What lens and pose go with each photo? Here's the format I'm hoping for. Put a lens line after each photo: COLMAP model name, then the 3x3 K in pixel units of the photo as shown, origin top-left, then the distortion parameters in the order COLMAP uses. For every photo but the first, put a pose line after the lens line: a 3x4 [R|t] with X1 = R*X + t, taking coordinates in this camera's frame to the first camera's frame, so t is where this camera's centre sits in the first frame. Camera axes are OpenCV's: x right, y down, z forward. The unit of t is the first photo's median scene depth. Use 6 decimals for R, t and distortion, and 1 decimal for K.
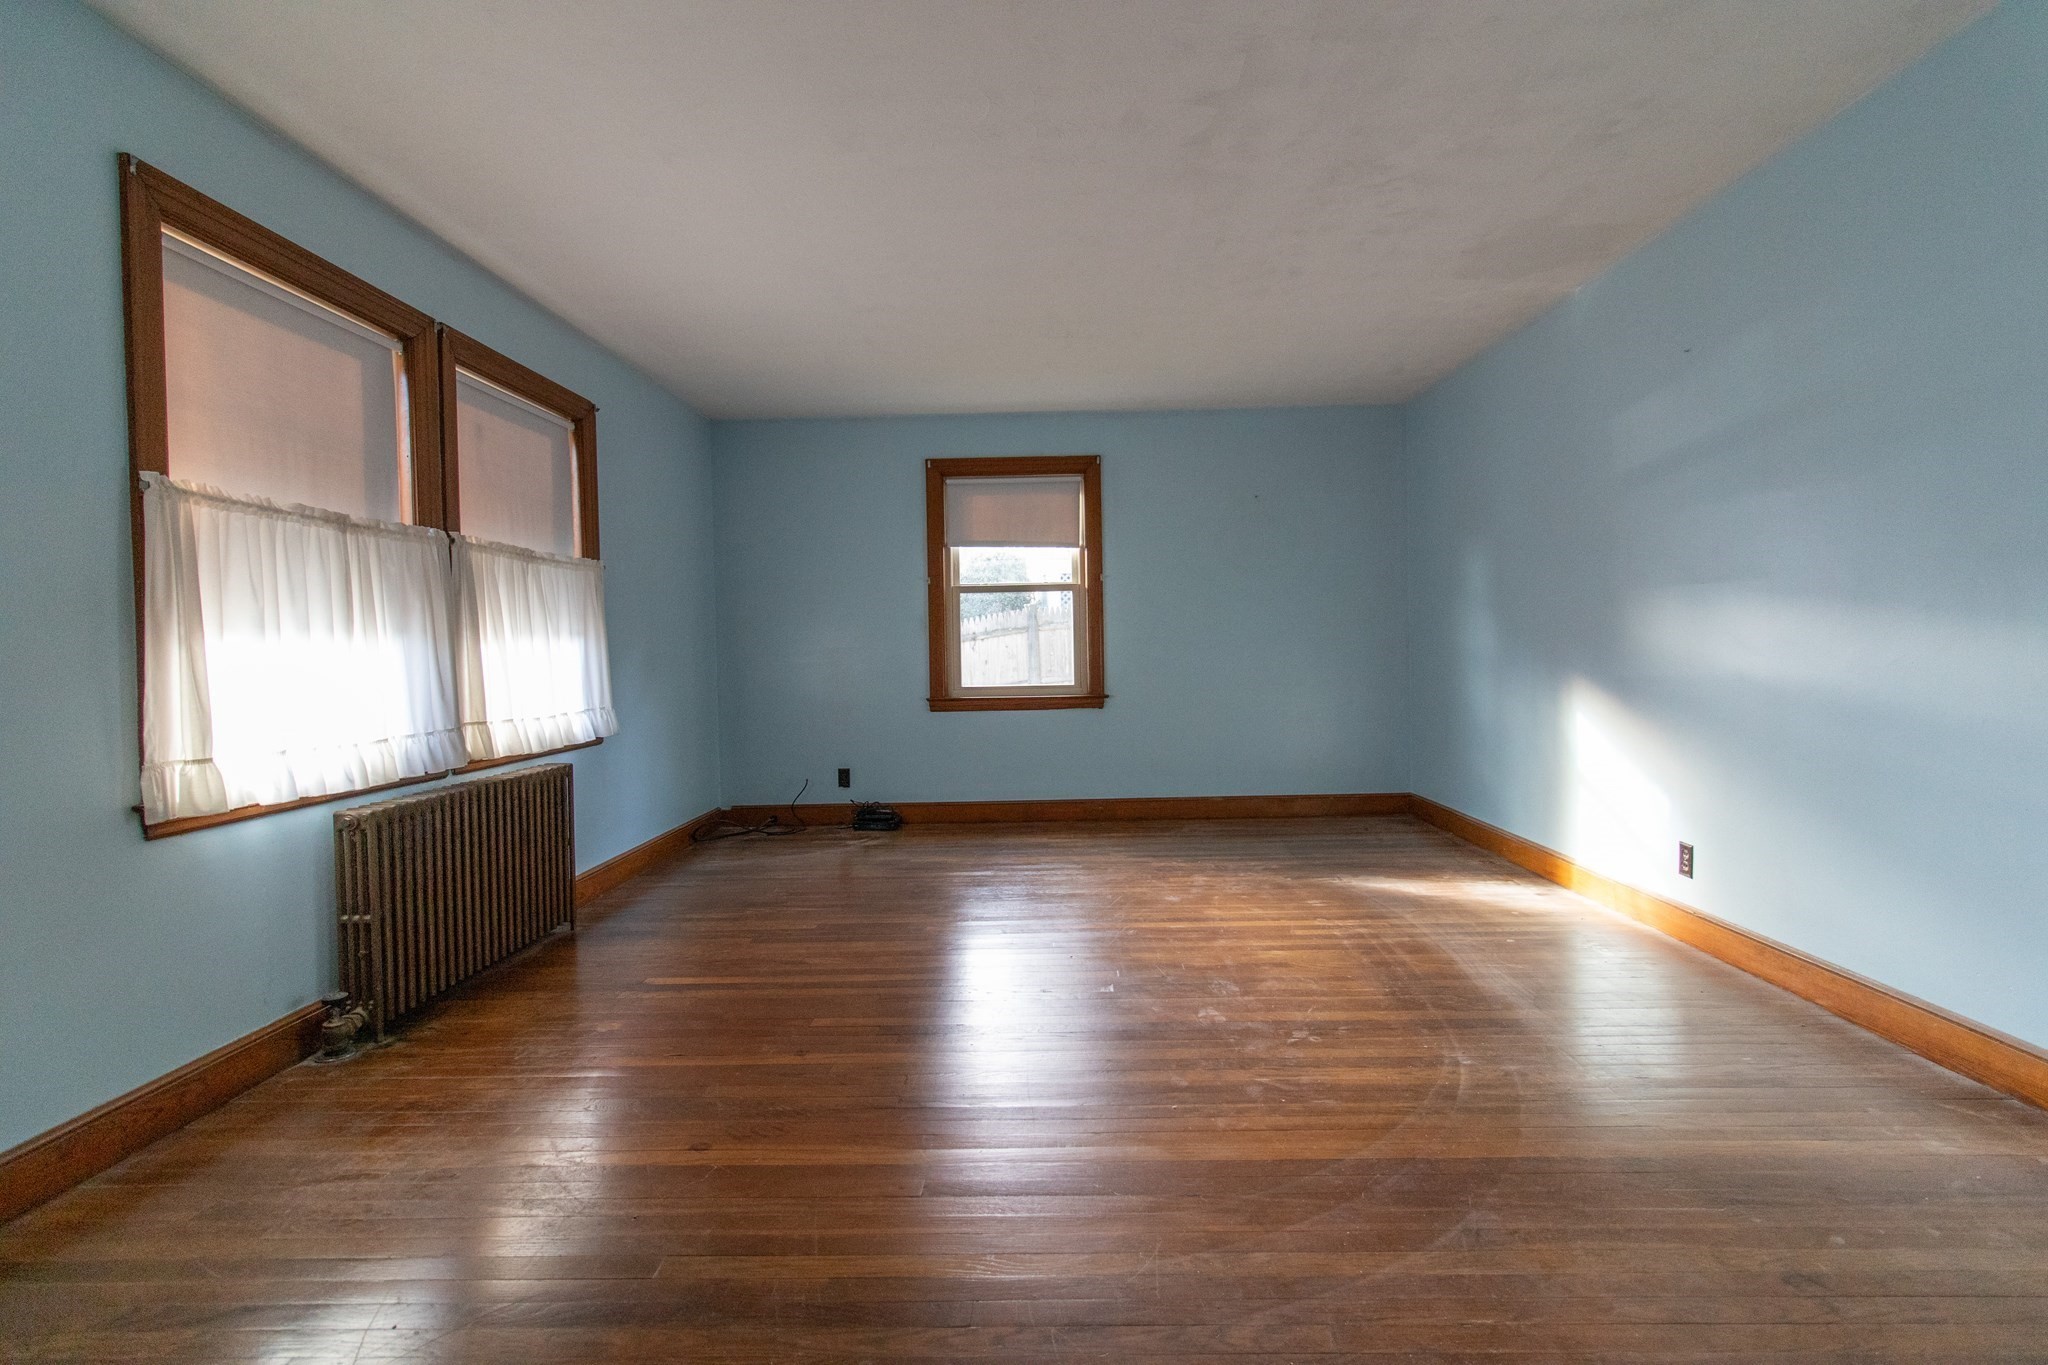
lens RADIAL K [[947.2, 0, 1029.5], [0, 947.2, 676.4], [0, 0, 1]] dist [0.005120, 0.000337]
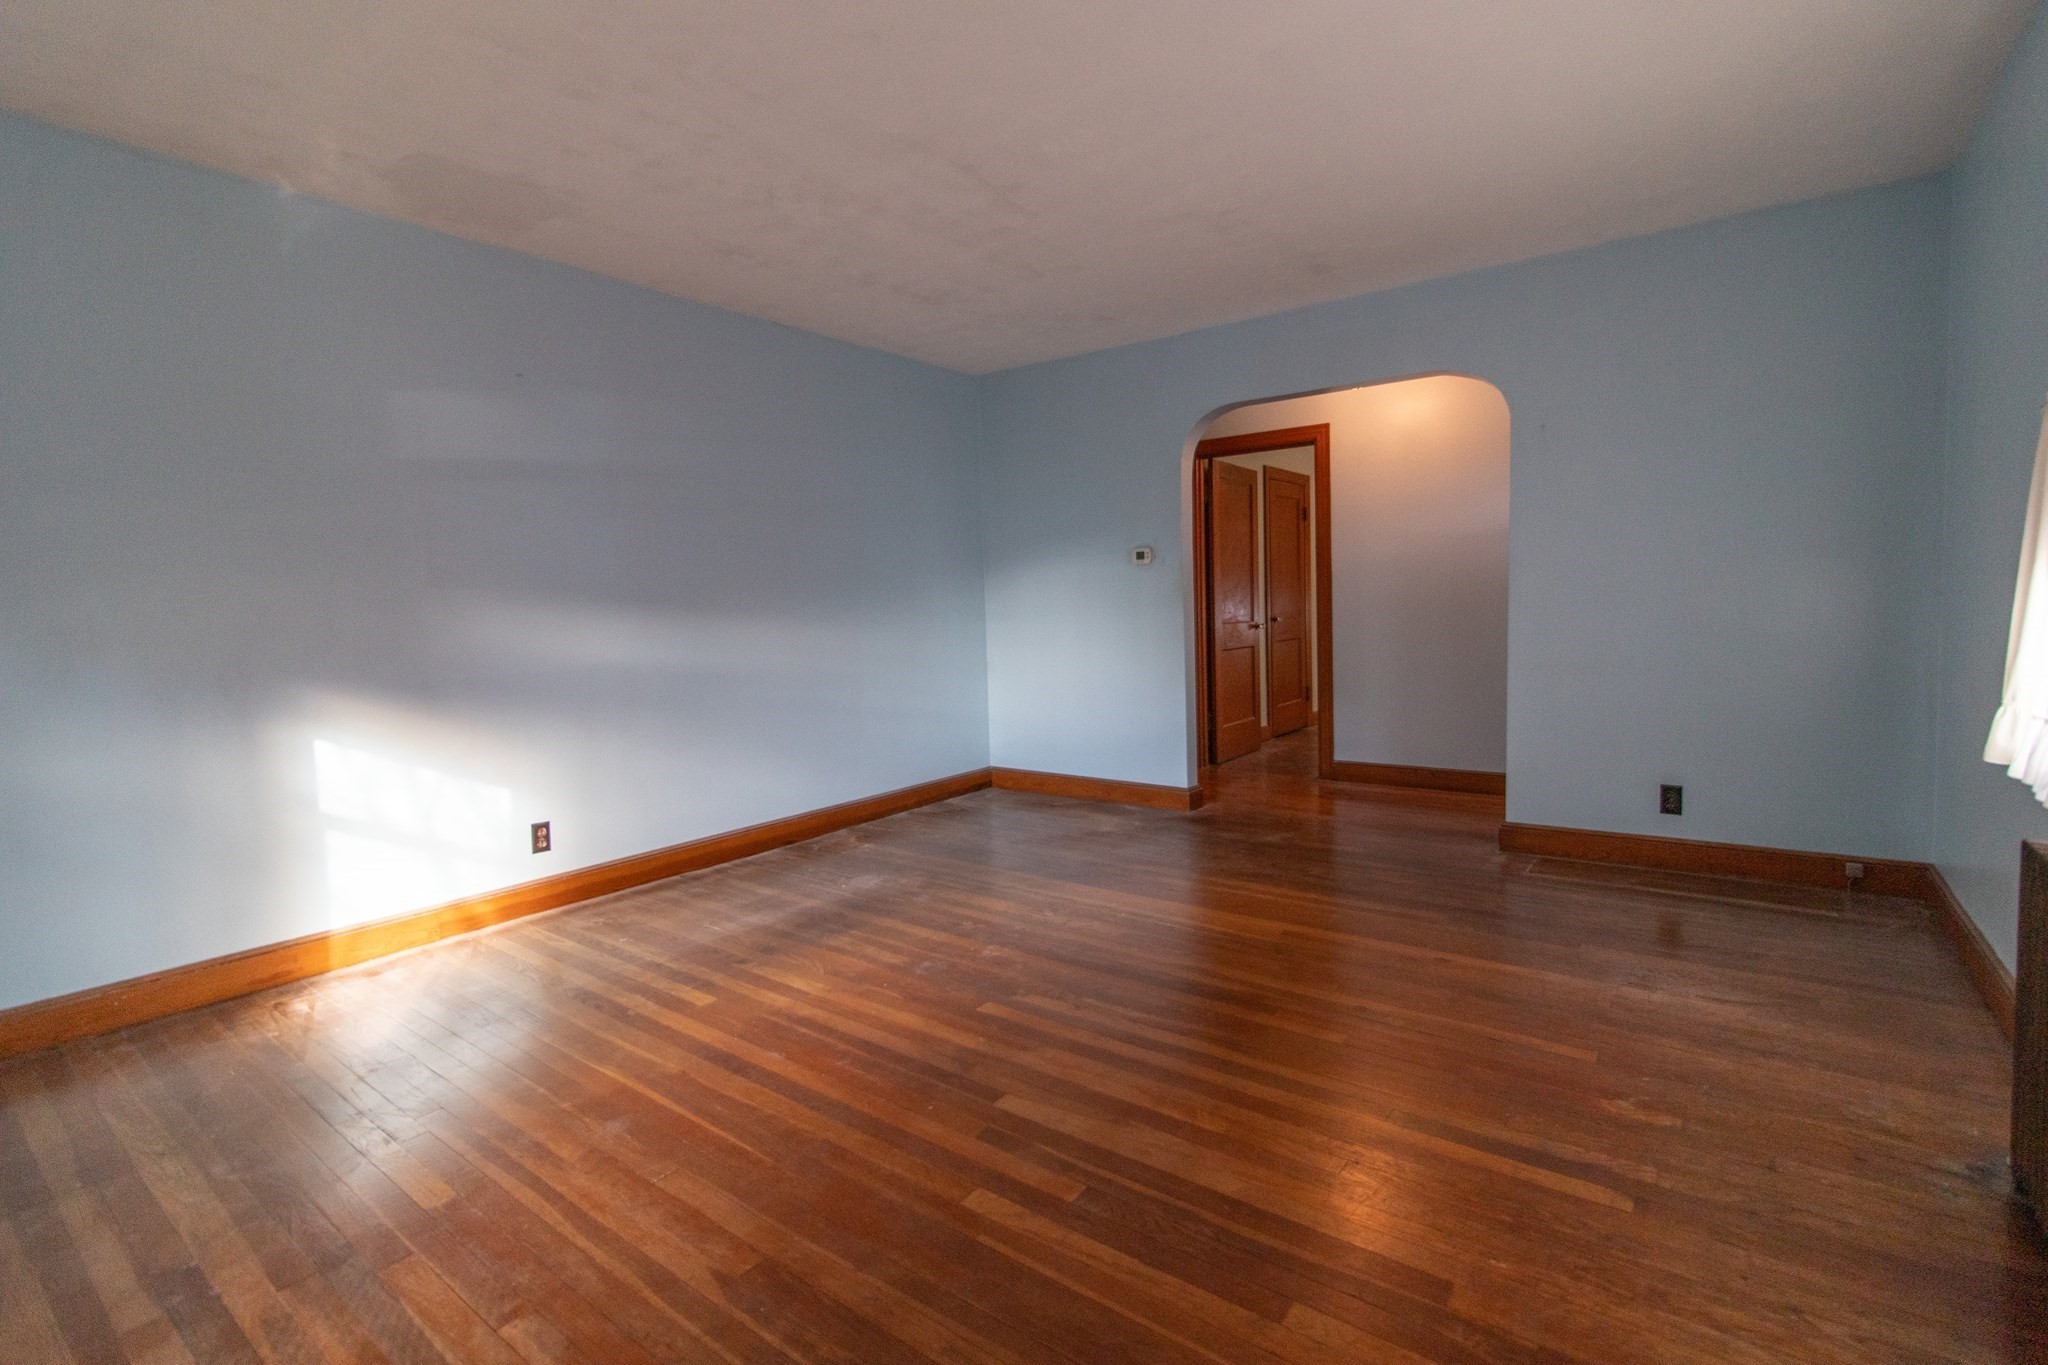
lens RADIAL K [[947.2, 0, 1018.5], [0, 947.2, 683.7], [0, 0, 1]] dist [0.005120, 0.000337]
pose [[-0.815656, -0.004156, 0.578522, -0.433472], [0.060203, 0.993935, 0.092021, -0.058803], [-0.575396, 0.109886, -0.810459, 1.639853]]
